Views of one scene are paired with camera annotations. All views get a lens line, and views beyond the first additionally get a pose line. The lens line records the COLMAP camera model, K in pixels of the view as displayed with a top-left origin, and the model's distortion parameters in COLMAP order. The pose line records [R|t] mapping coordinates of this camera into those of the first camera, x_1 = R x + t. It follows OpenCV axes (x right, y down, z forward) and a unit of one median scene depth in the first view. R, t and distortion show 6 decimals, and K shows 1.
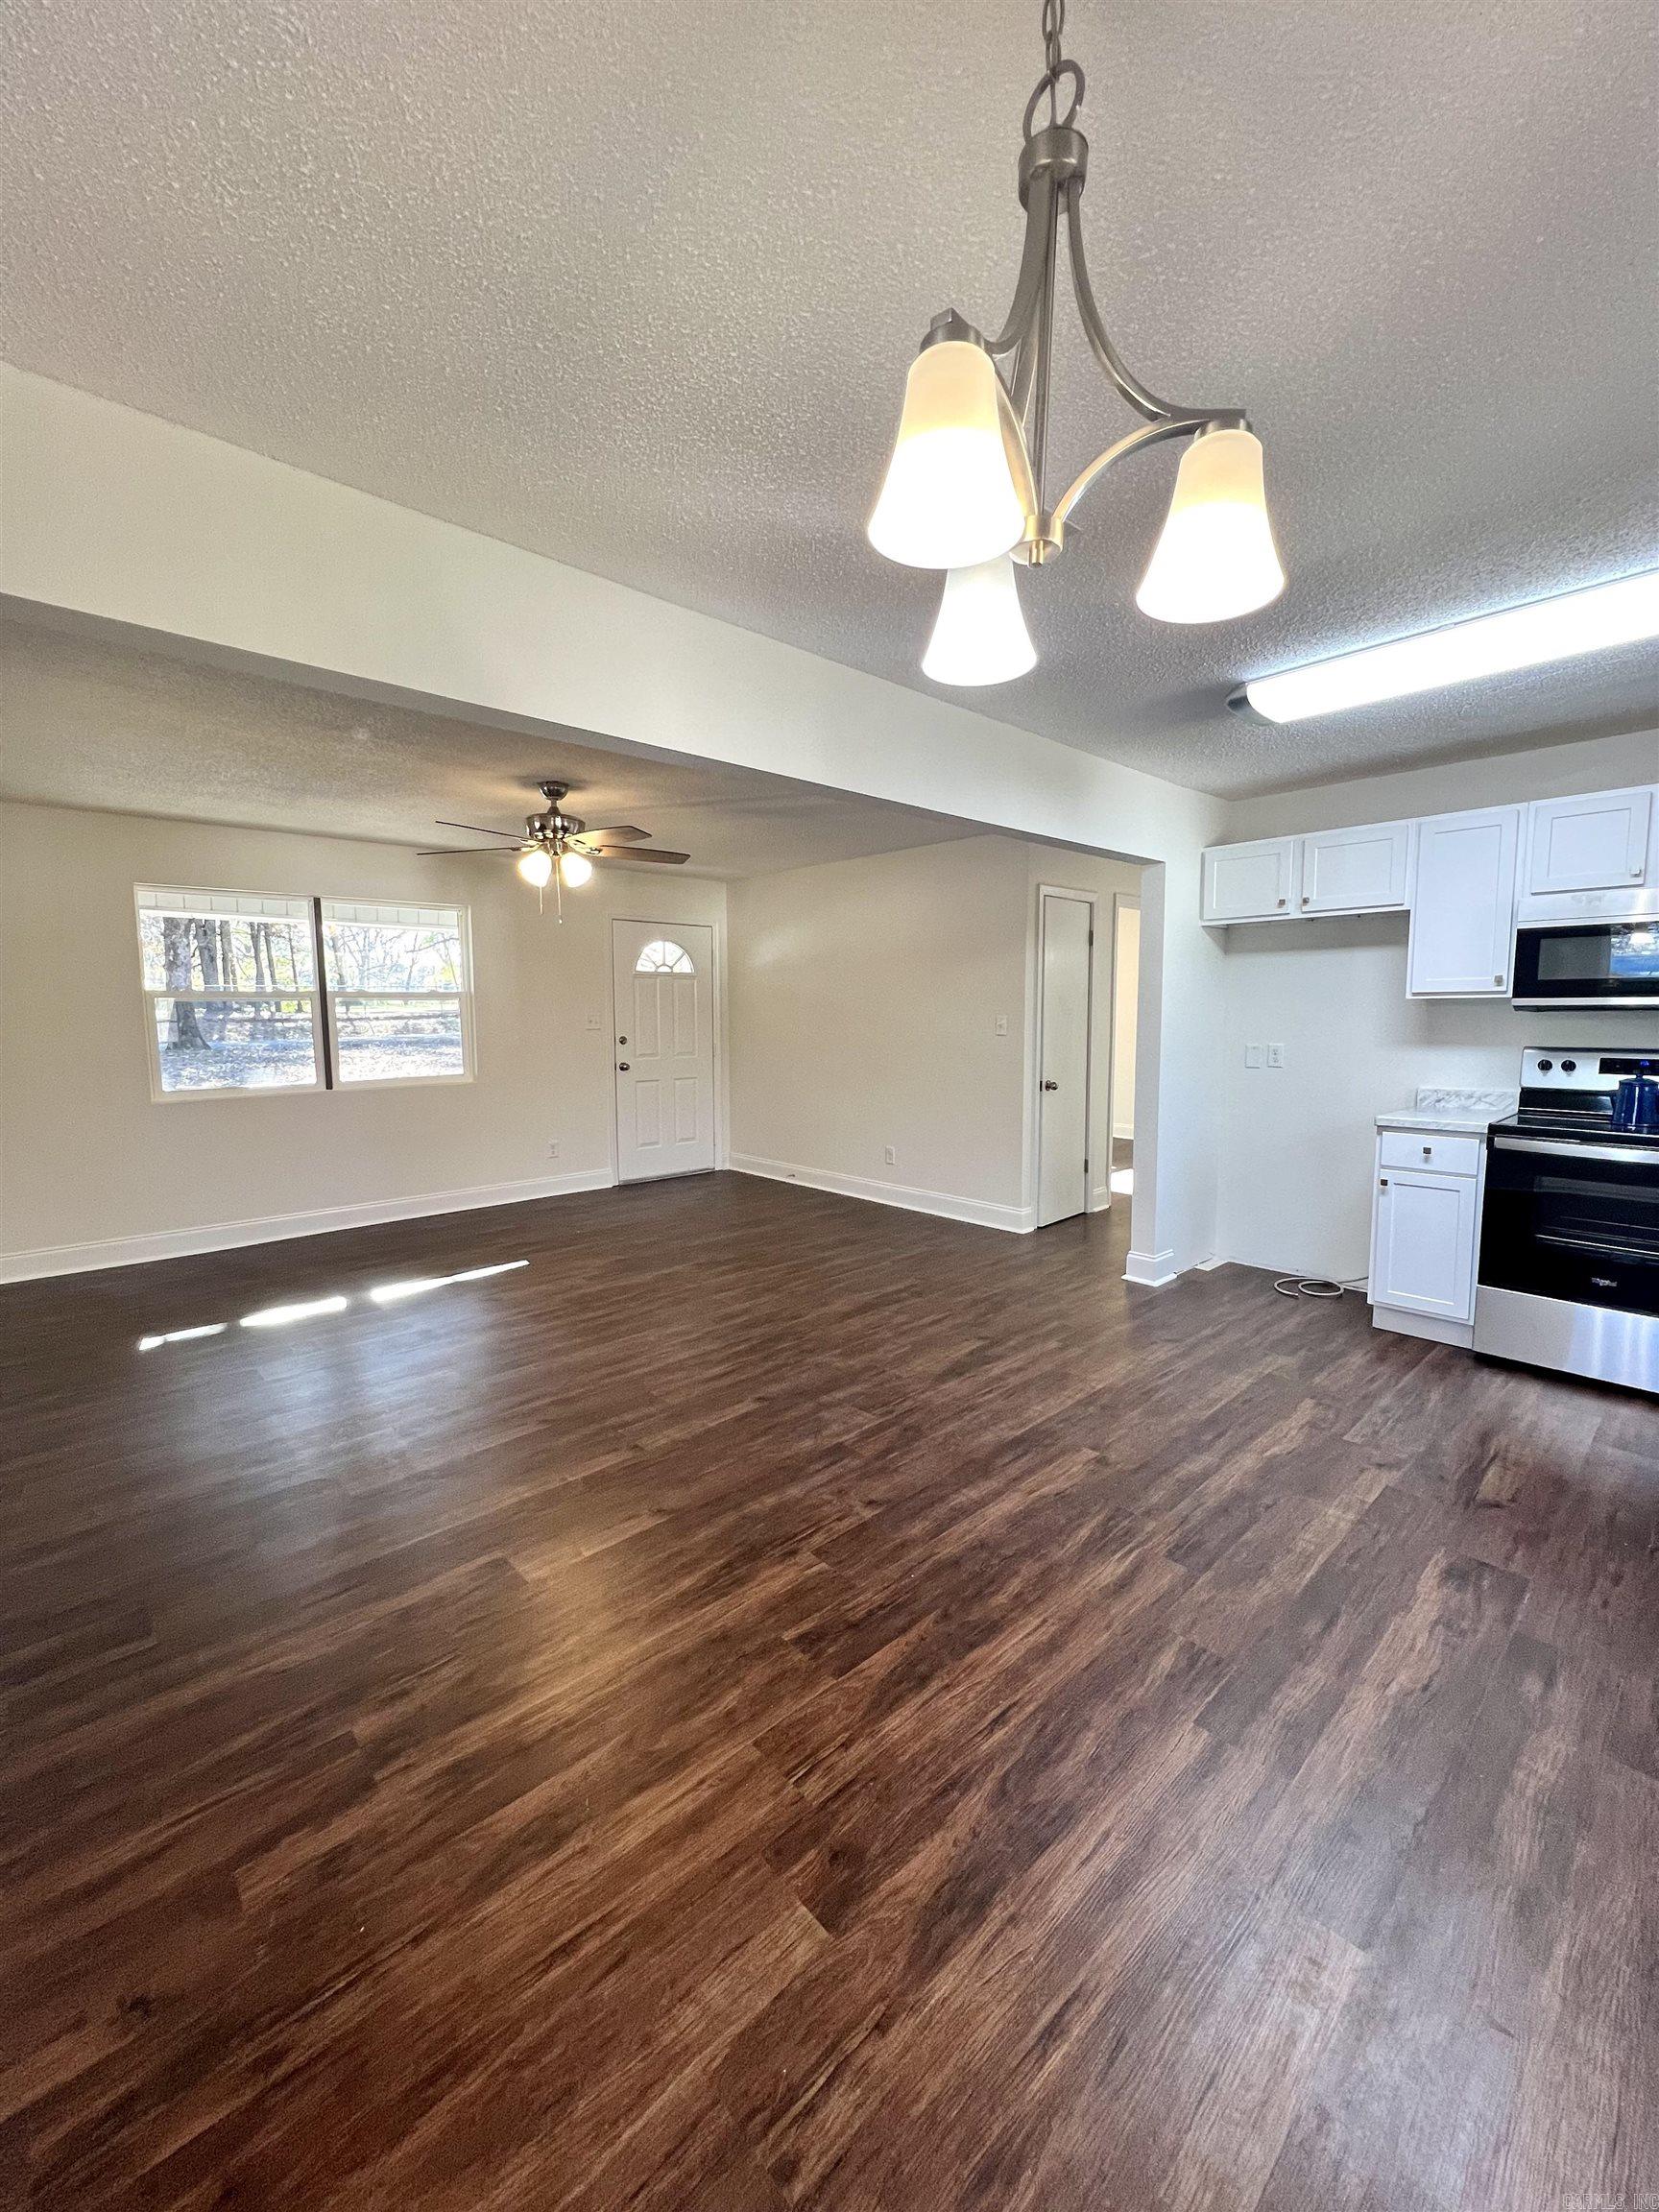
lens RADIAL K [[882.0, 0, 829.1], [0, 882.0, 1098.9], [0, 0, 1]] dist [-0.005761, 0.001199]
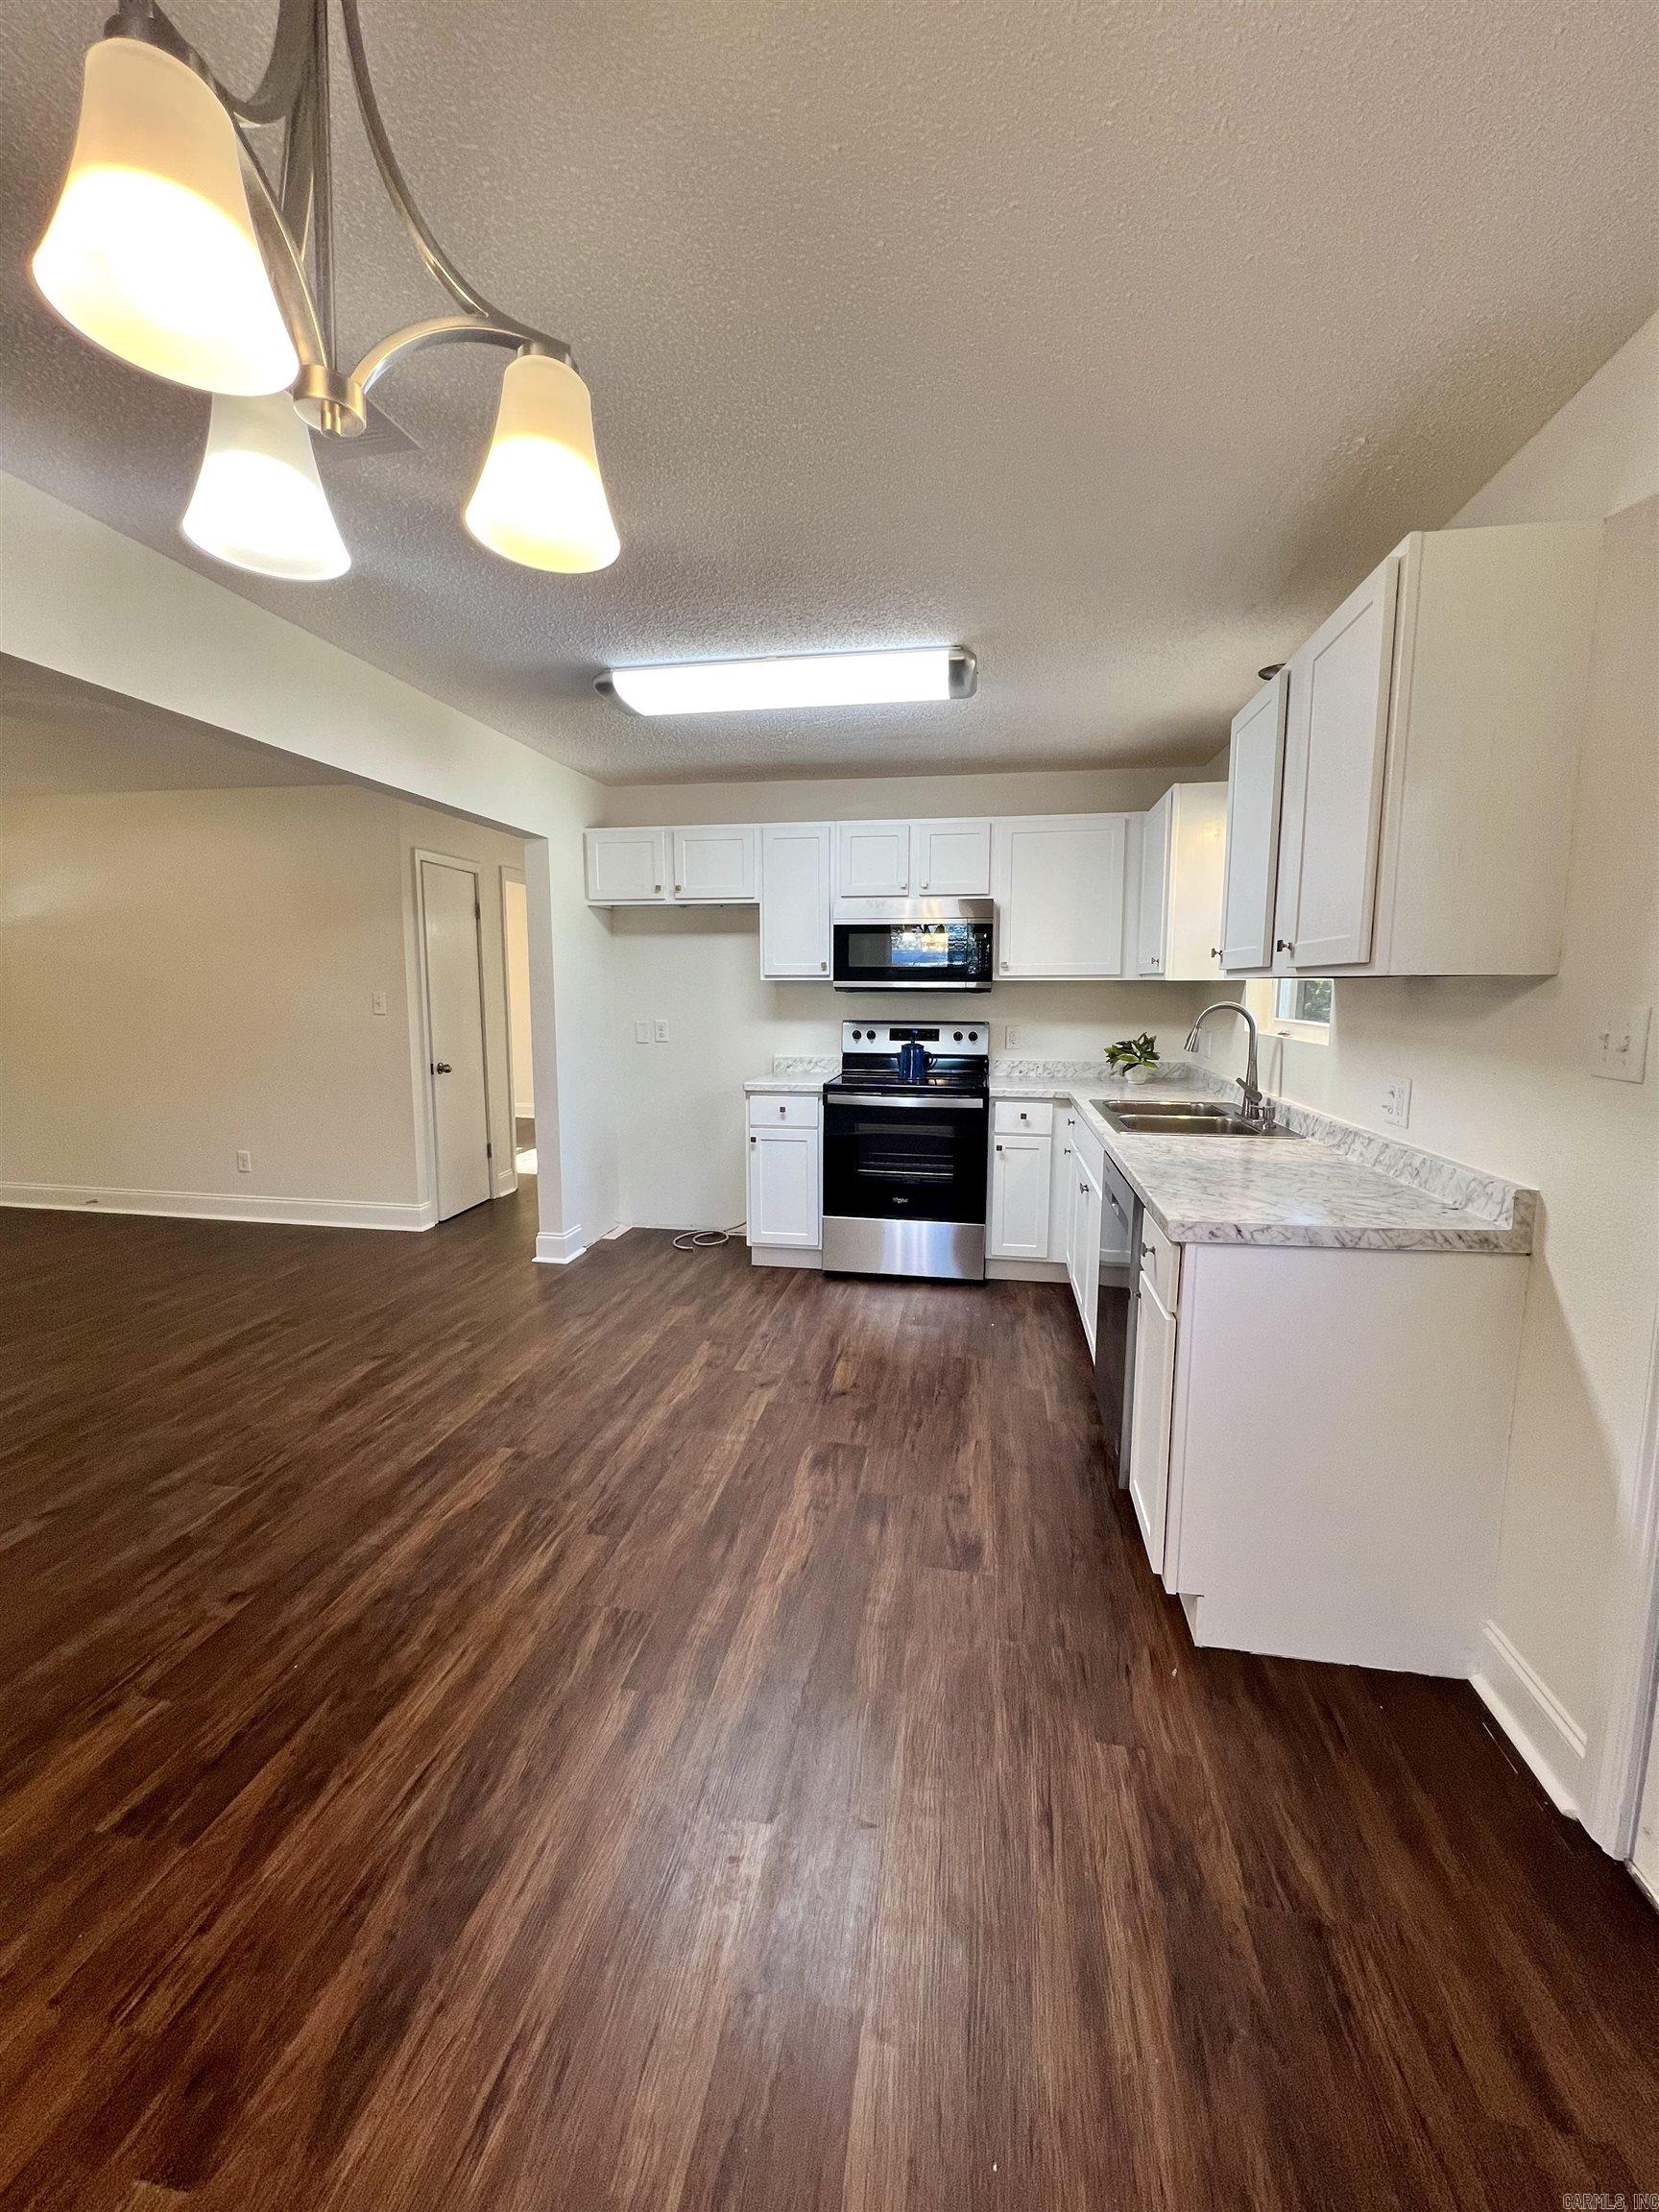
lens RADIAL K [[882.0, 0, 837.7], [0, 882.0, 1102.0], [0, 0, 1]] dist [-0.005761, 0.001199]
pose [[0.789265, -0.068404, 0.610231, 0.016404], [0.050534, 0.997641, 0.046472, -0.002608], [-0.611970, -0.005841, 0.790859, 0.018489]]
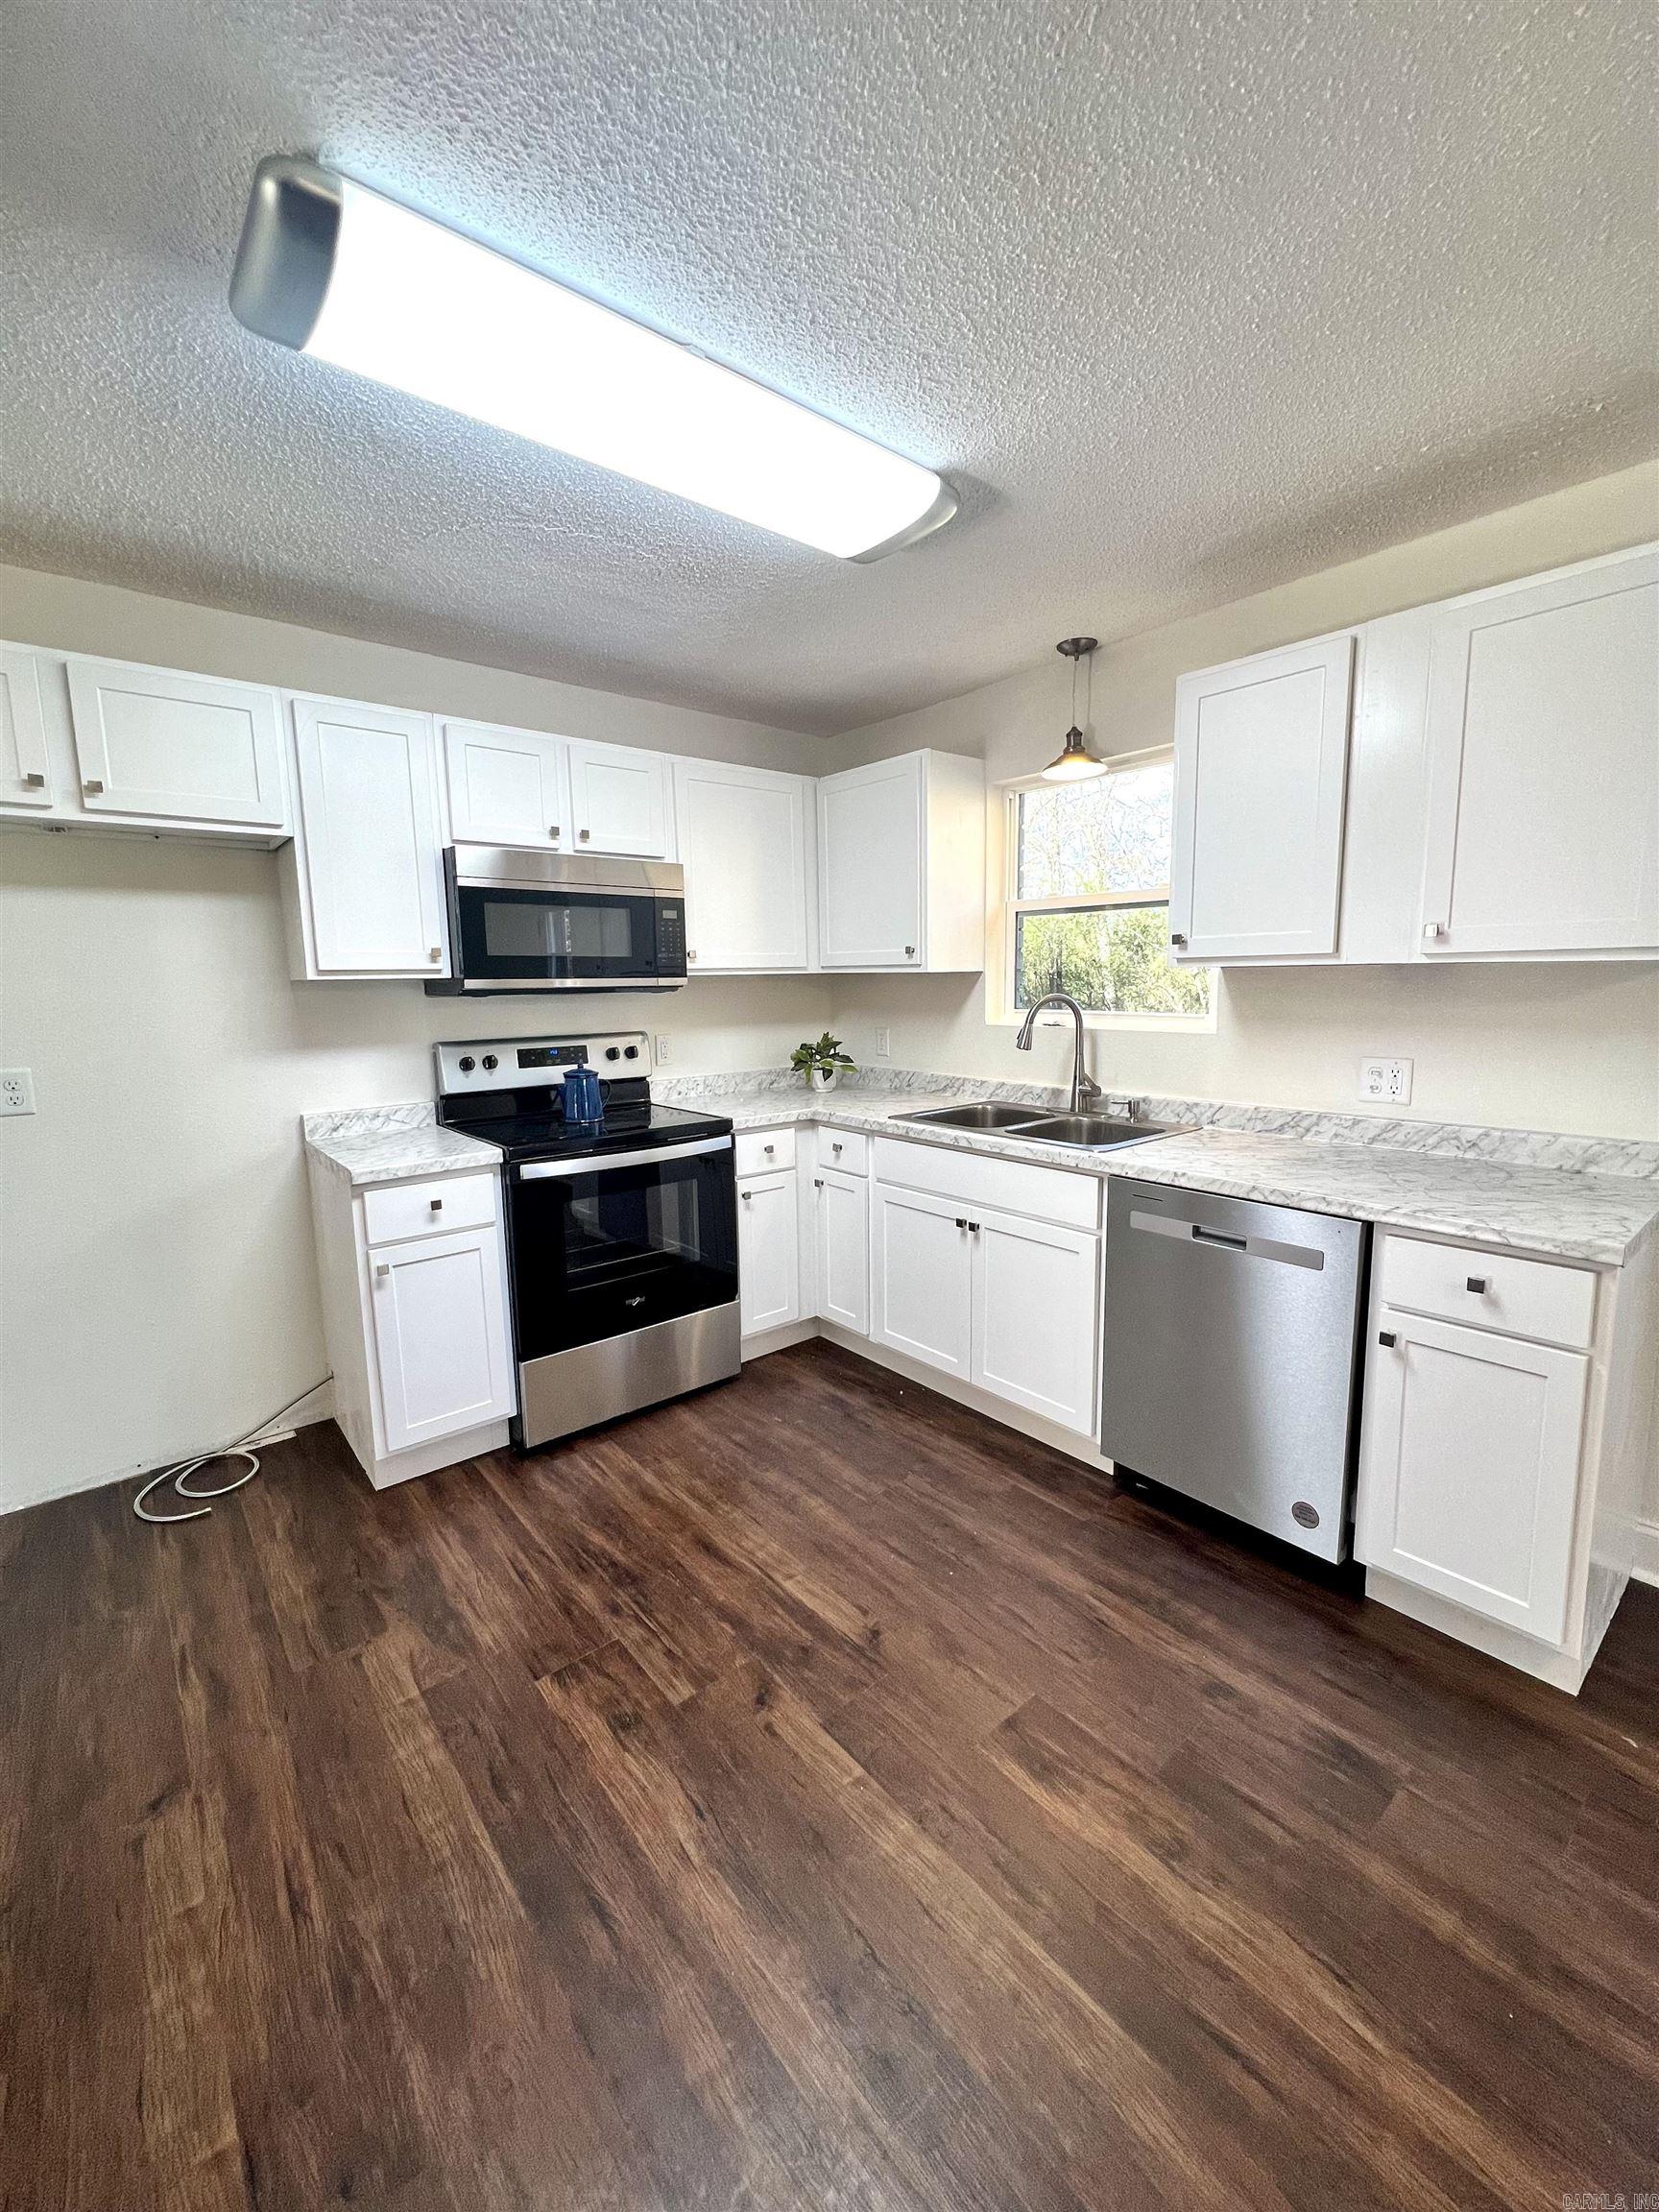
lens RADIAL K [[882.0, 0, 832.3], [0, 882.0, 1101.8], [0, 0, 1]] dist [-0.005761, 0.001199]
pose [[0.043885, -0.131473, 0.990348, 0.033013], [0.112736, 0.985623, 0.125850, -0.066813], [-0.992655, 0.106124, 0.058076, 0.619671]]
